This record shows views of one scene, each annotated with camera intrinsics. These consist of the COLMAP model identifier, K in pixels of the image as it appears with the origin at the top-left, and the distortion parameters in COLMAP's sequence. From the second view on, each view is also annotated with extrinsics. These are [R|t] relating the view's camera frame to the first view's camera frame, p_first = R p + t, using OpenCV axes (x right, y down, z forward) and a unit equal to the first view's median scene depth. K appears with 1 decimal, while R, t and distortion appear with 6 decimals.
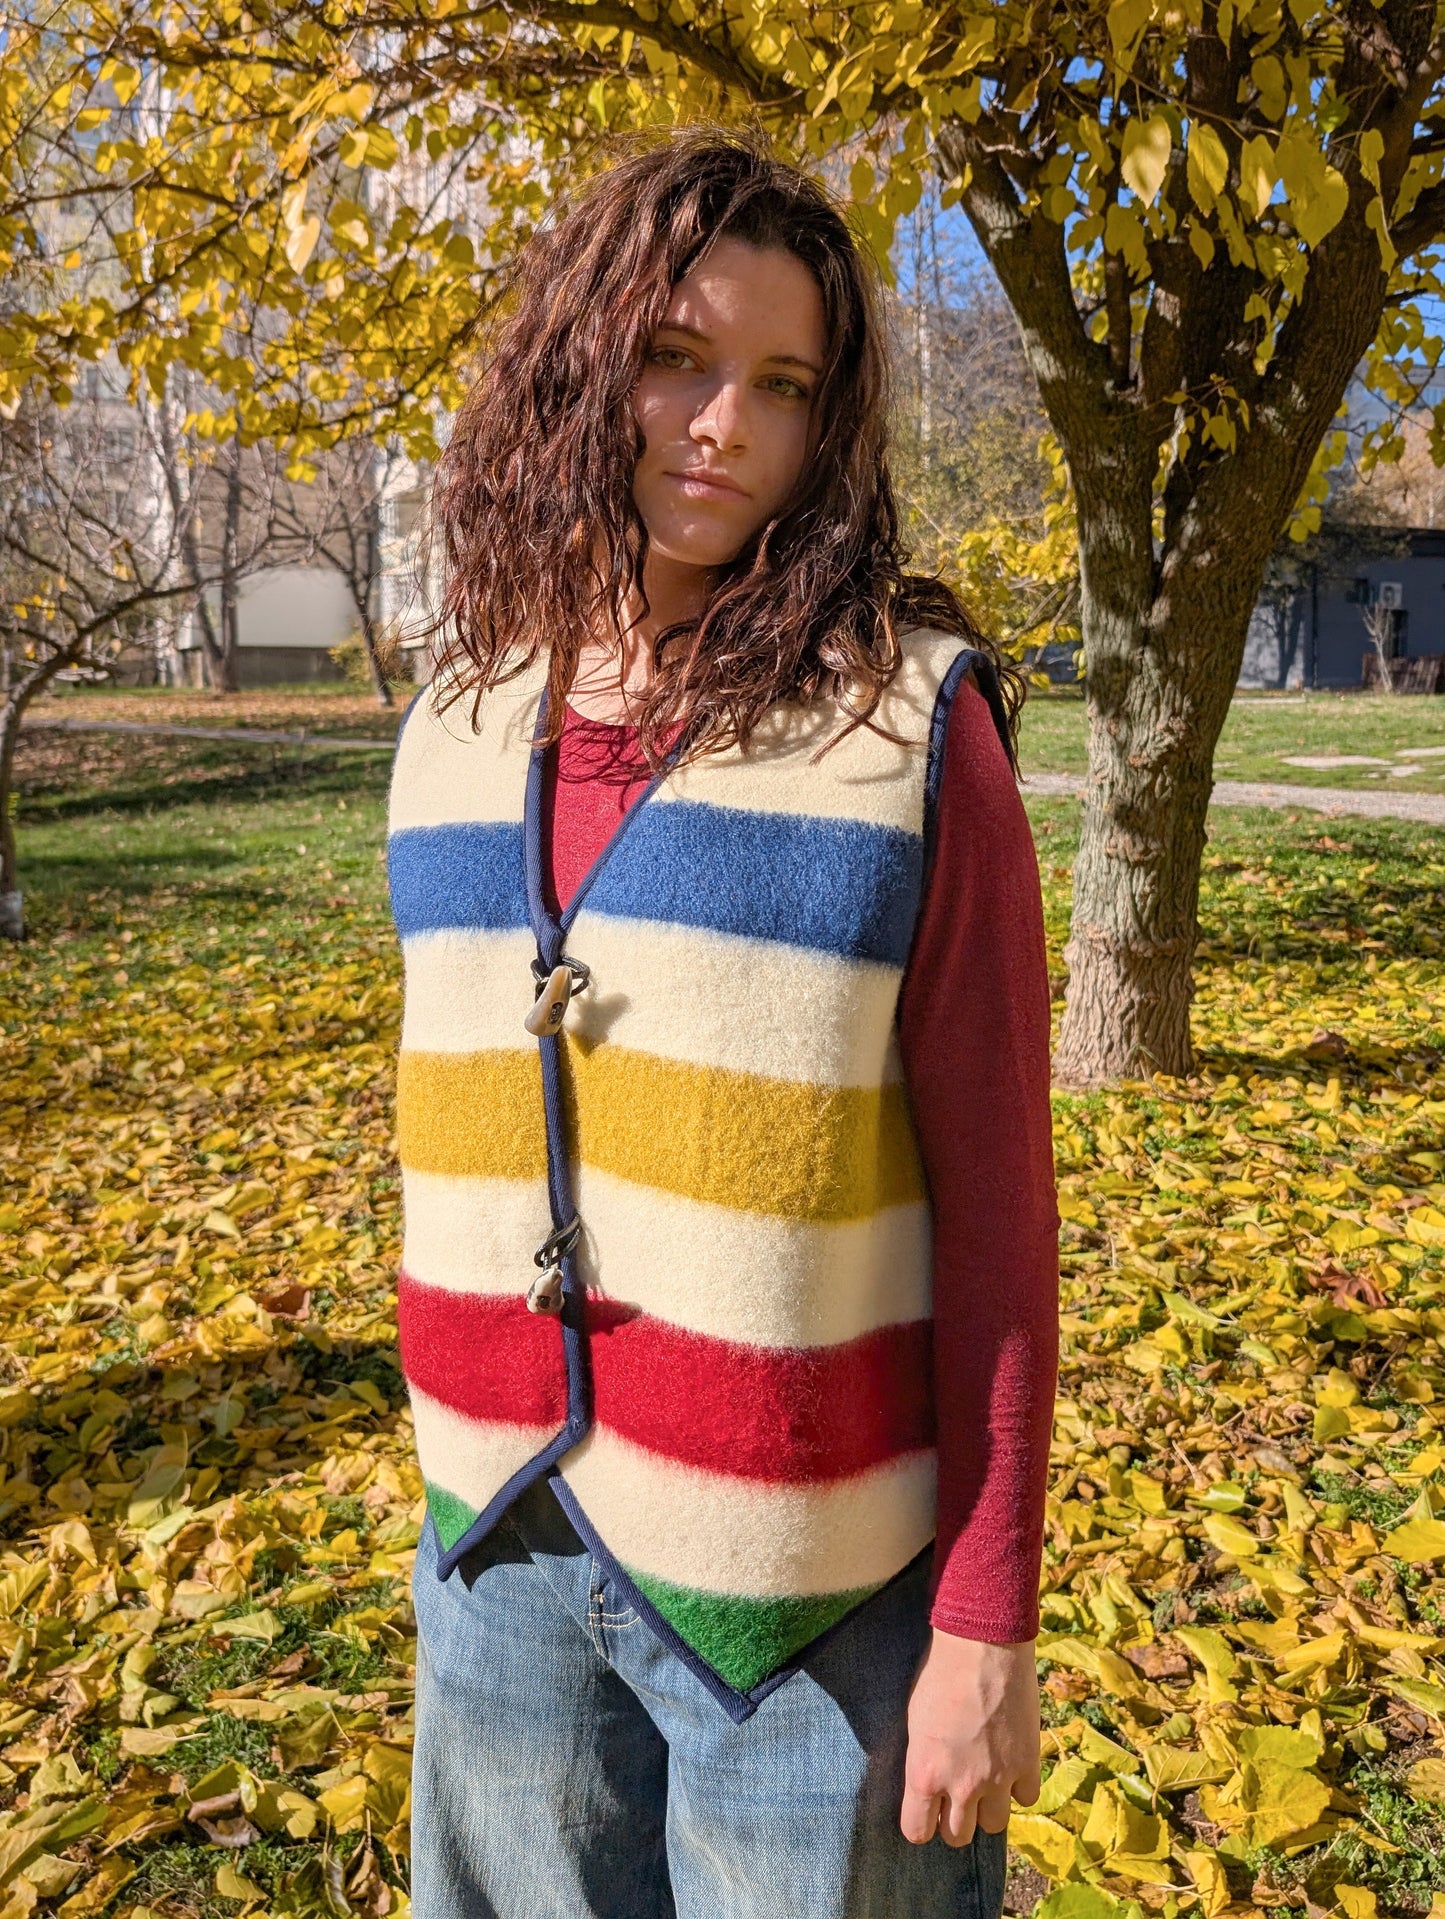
lens RADIAL K [[1726.0, 0, 751.0], [0, 1726.0, 882.1], [0, 0, 1]] dist [-0.000091, 0.007830]
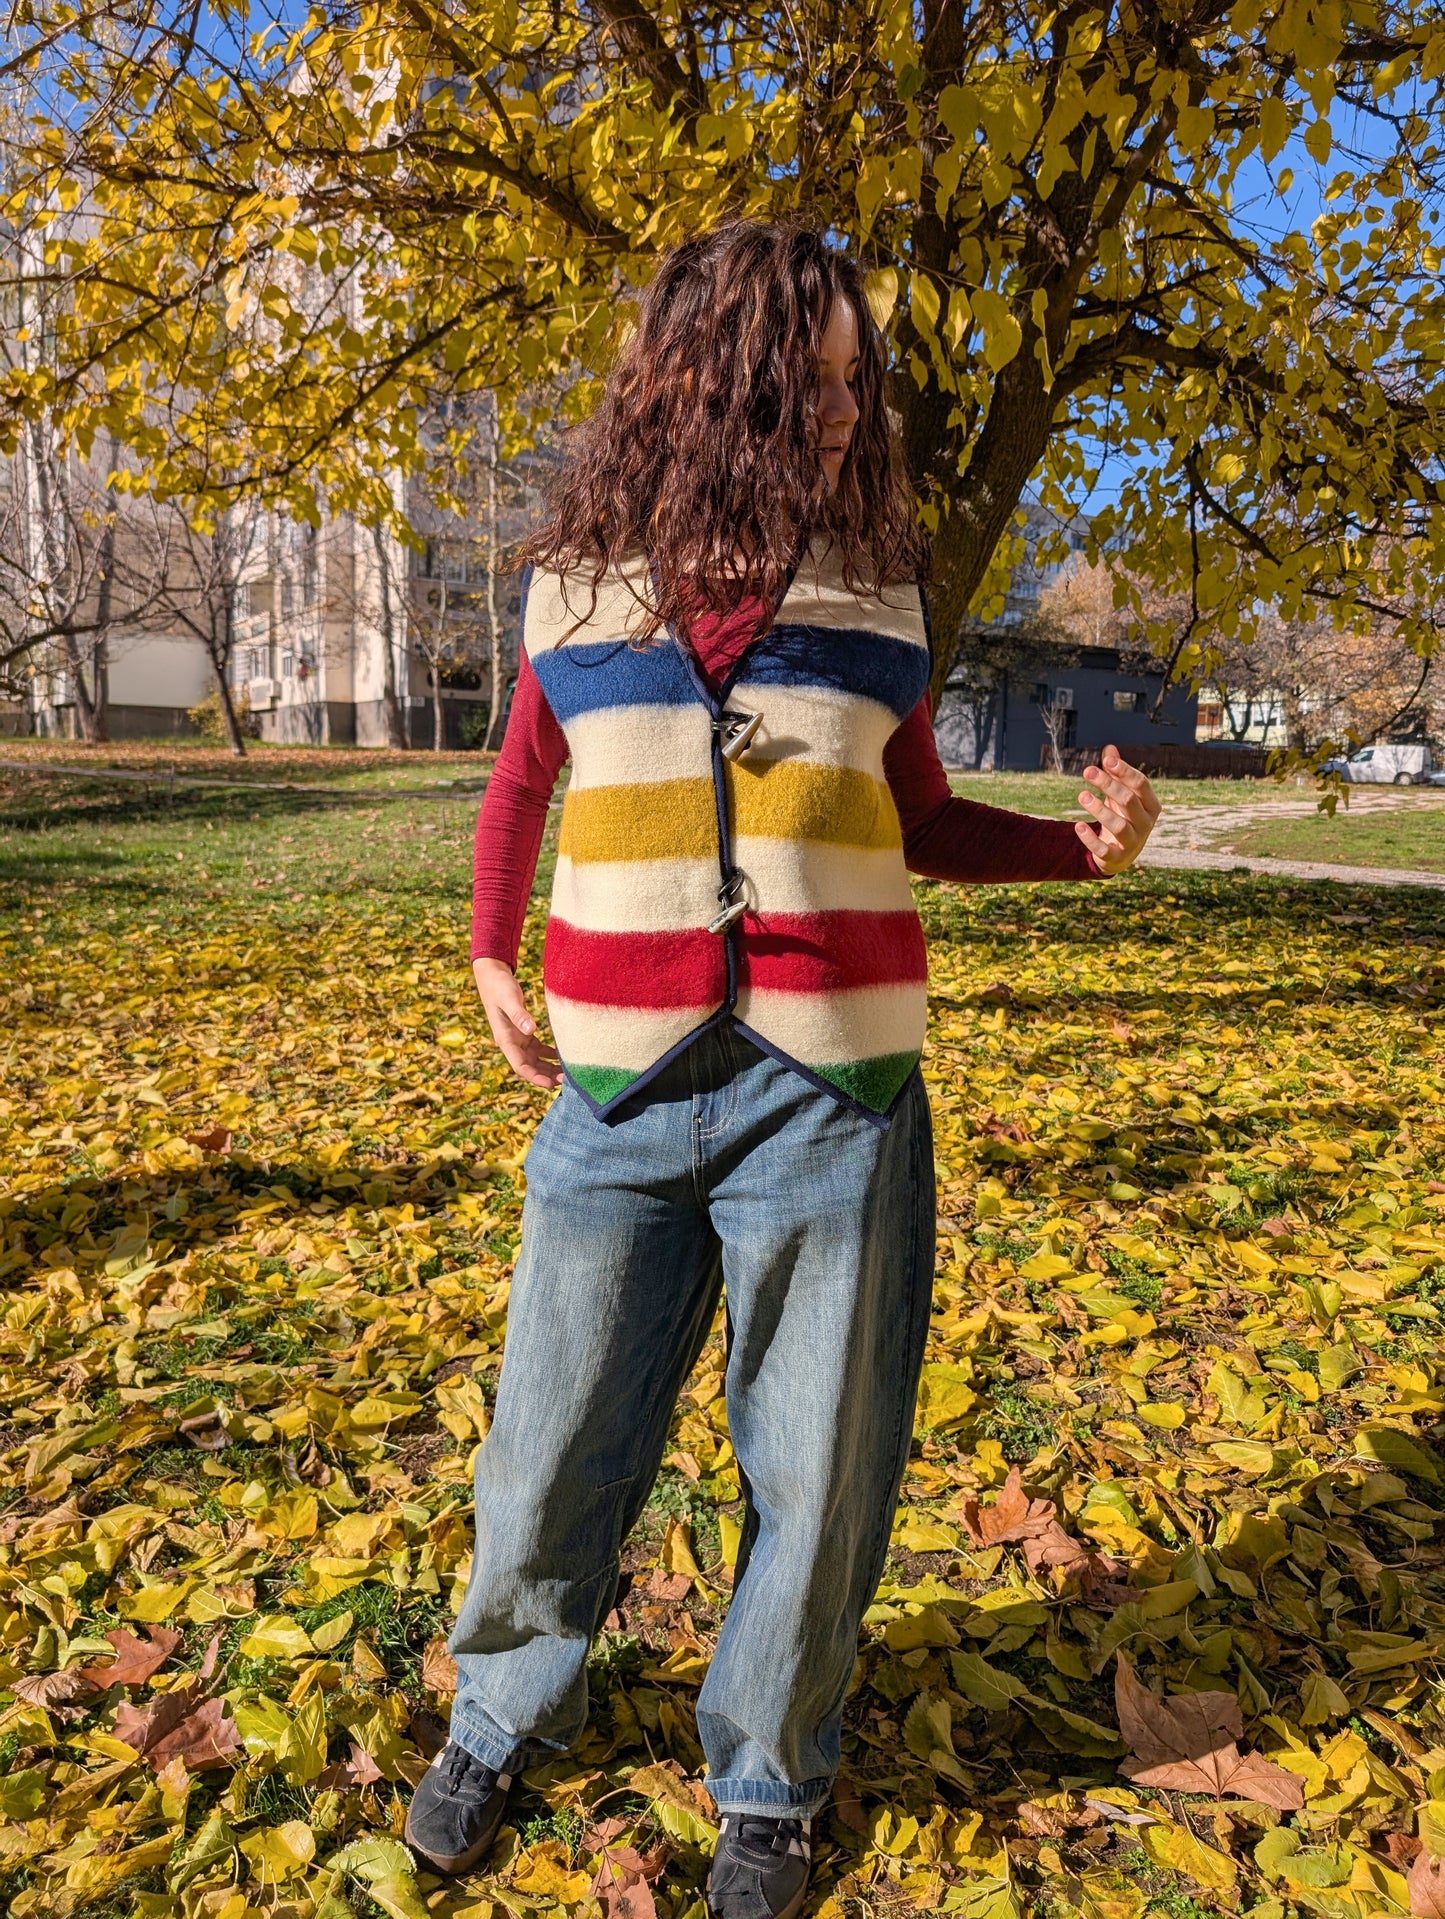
lens RADIAL K [[1433.7, 0, 700.3], [0, 1433.7, 953.4], [0, 0, 1]] dist [0.002884, -0.000052]
pose [[0.993779, 0.019775, 0.109599, -0.024359], [-0.021808, 0.999611, 0.017382, 0.073123], [-0.109212, -0.019664, 0.993824, -0.109352]]
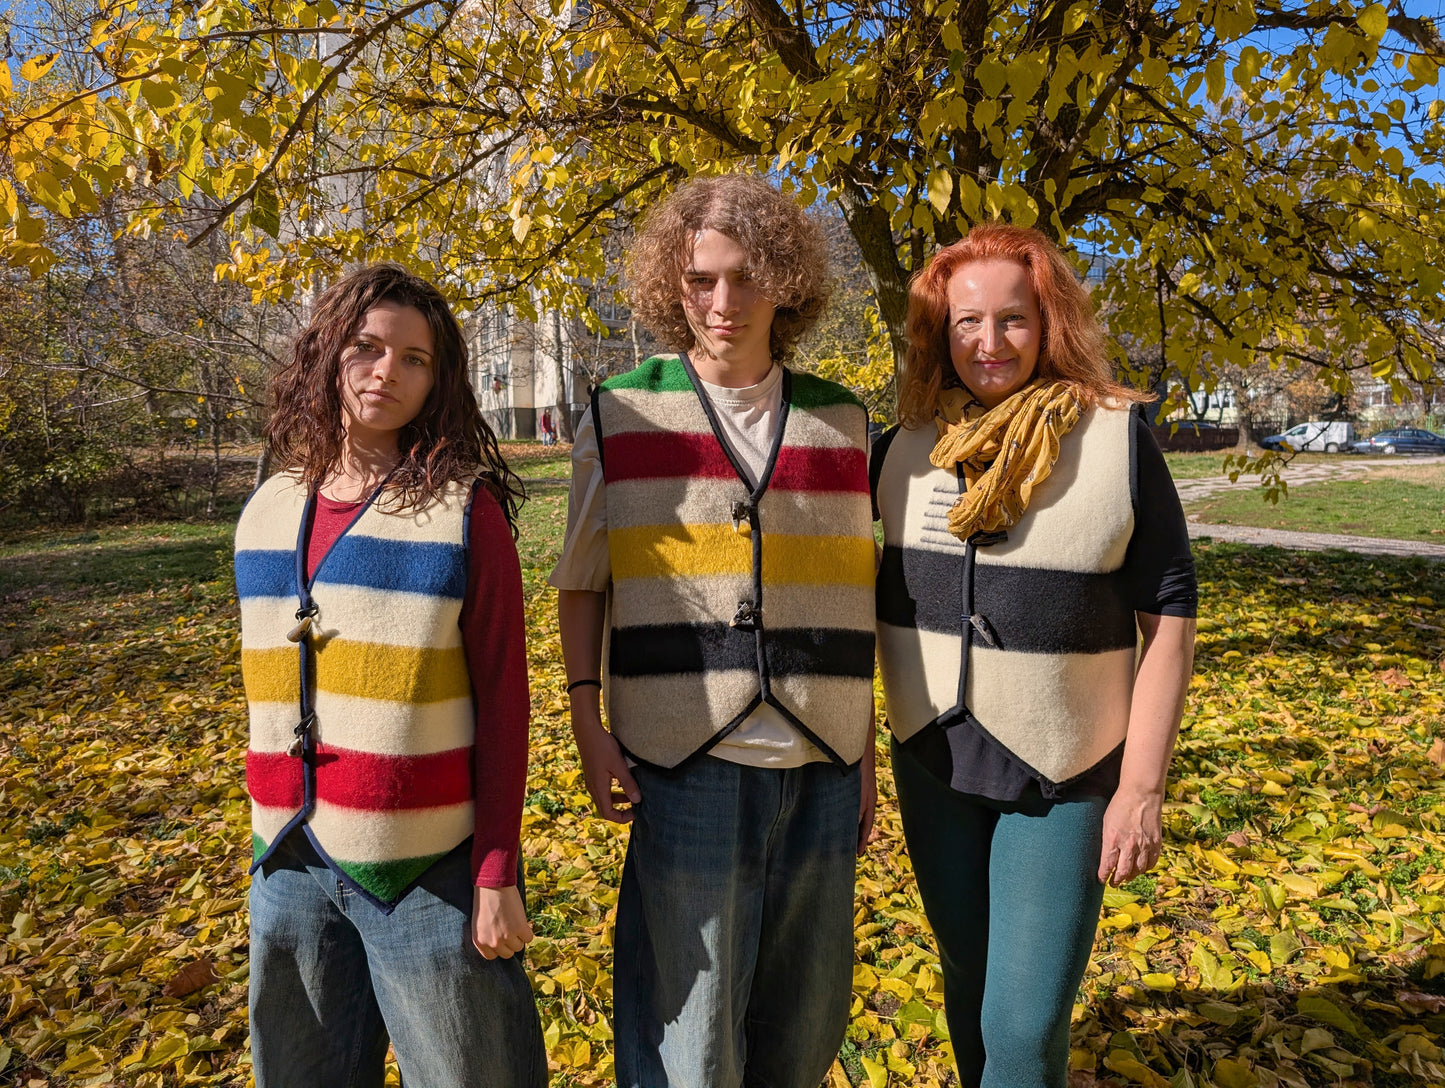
lens RADIAL K [[1079.8, 0, 711.6], [0, 1079.8, 532.6], [0, 0, 1]] dist [-0.001042, 0.005461]
pose [[0.999162, 0.010263, 0.039614, -0.068497], [-0.009121, 0.999541, -0.028904, 0.013489], [-0.039892, 0.028519, 0.998797, -0.200746]]
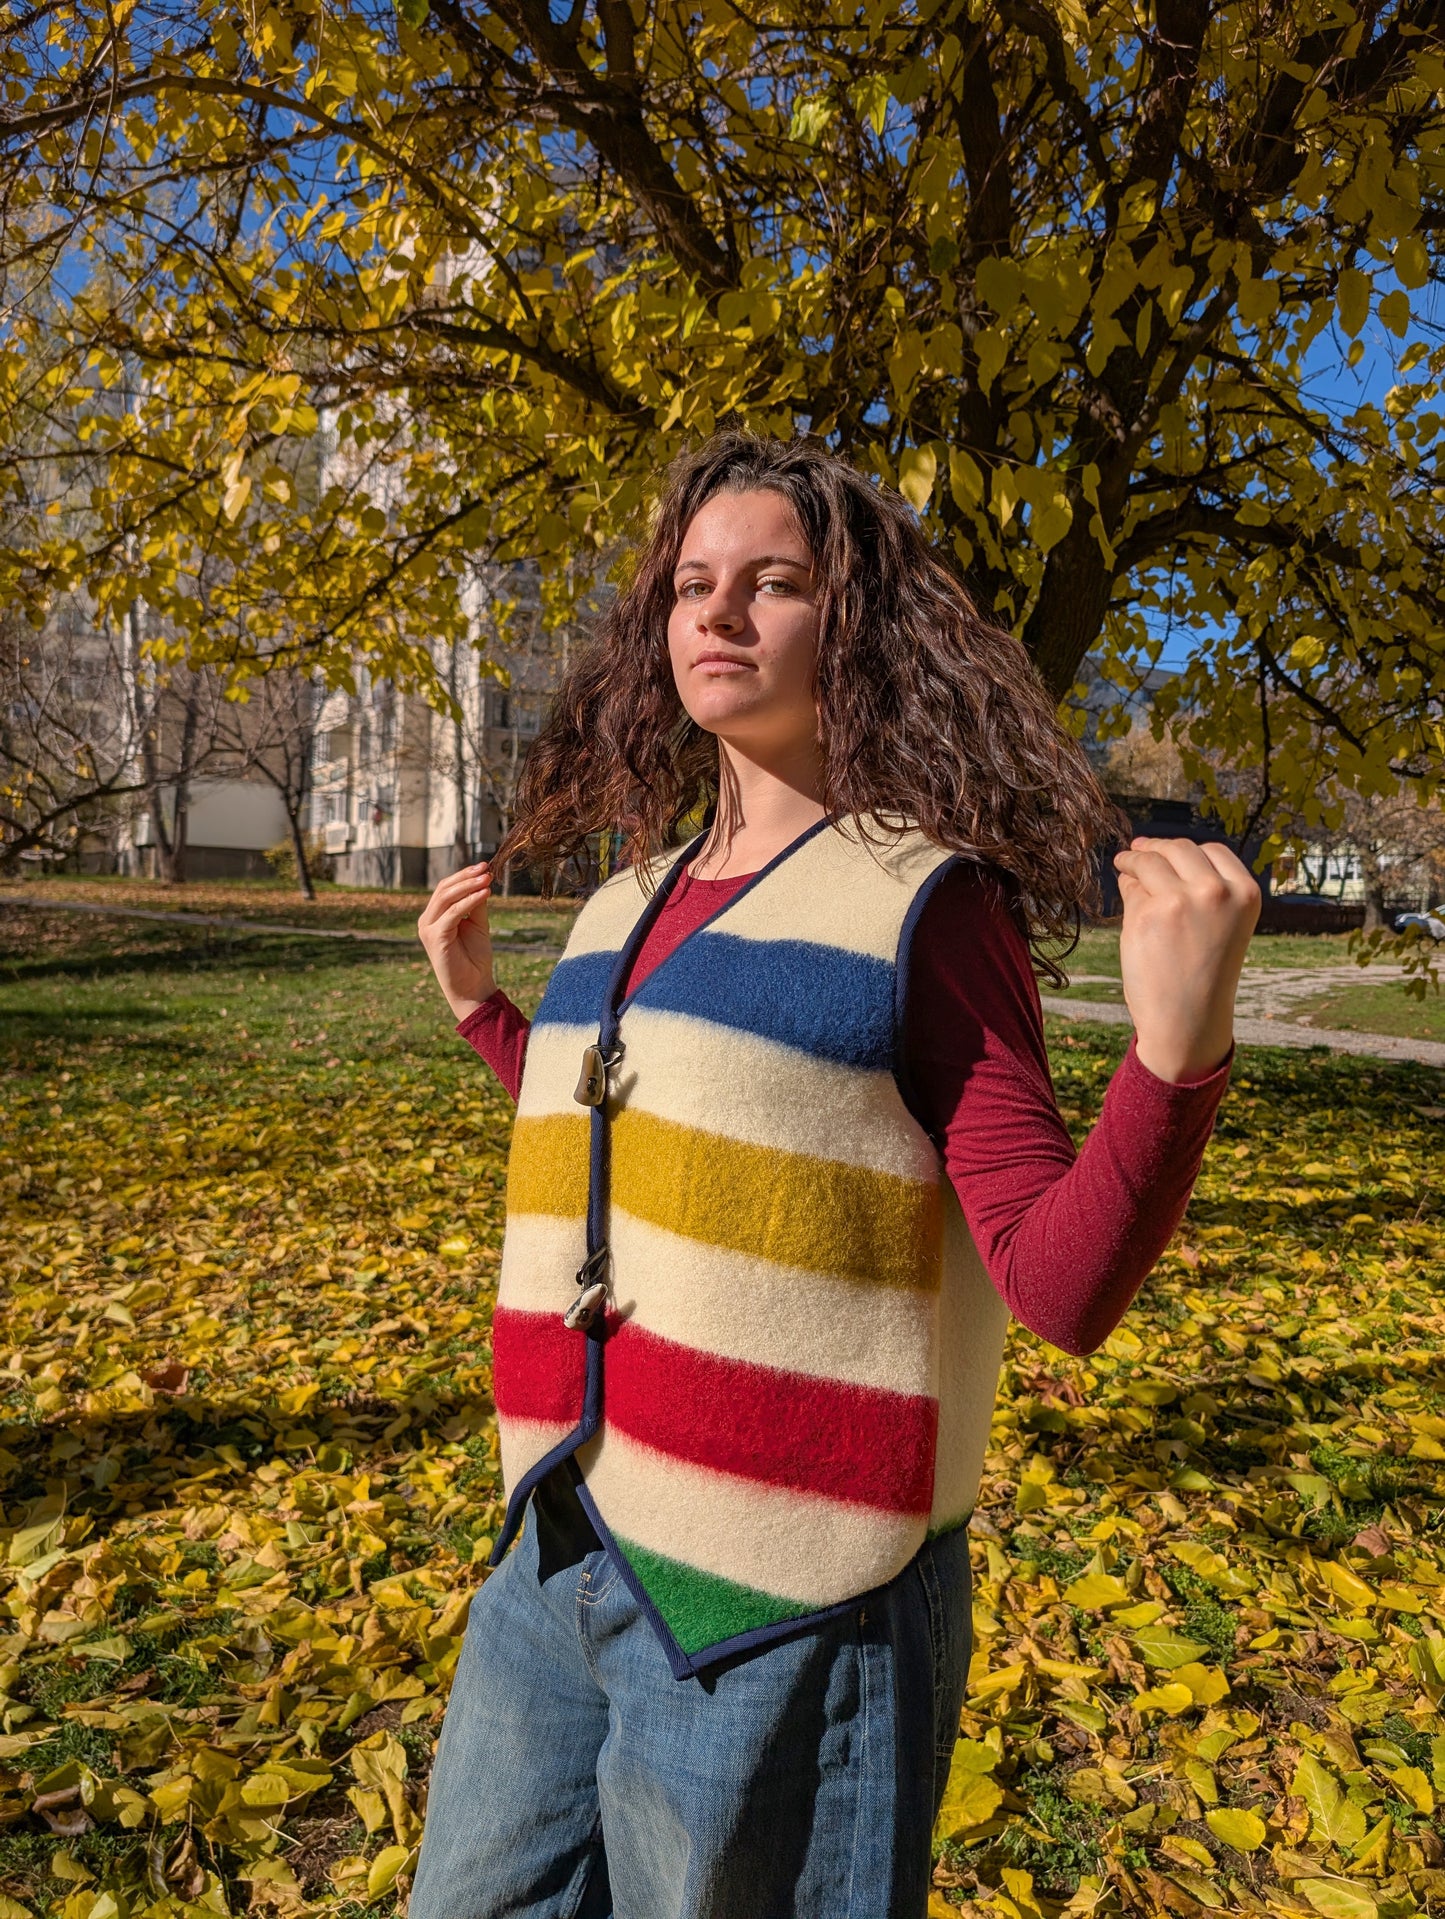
lens RADIAL K [[1430.5, 0, 706.8], [0, 1430.5, 969.7], [0, 0, 1]] dist [0.002981, -0.002119]
pose [[0.997012, 0.044671, 0.063022, 0.022385], [-0.040381, 0.996882, -0.067785, 0.016172], [-0.065854, 0.065037, 0.995707, -0.011709]]
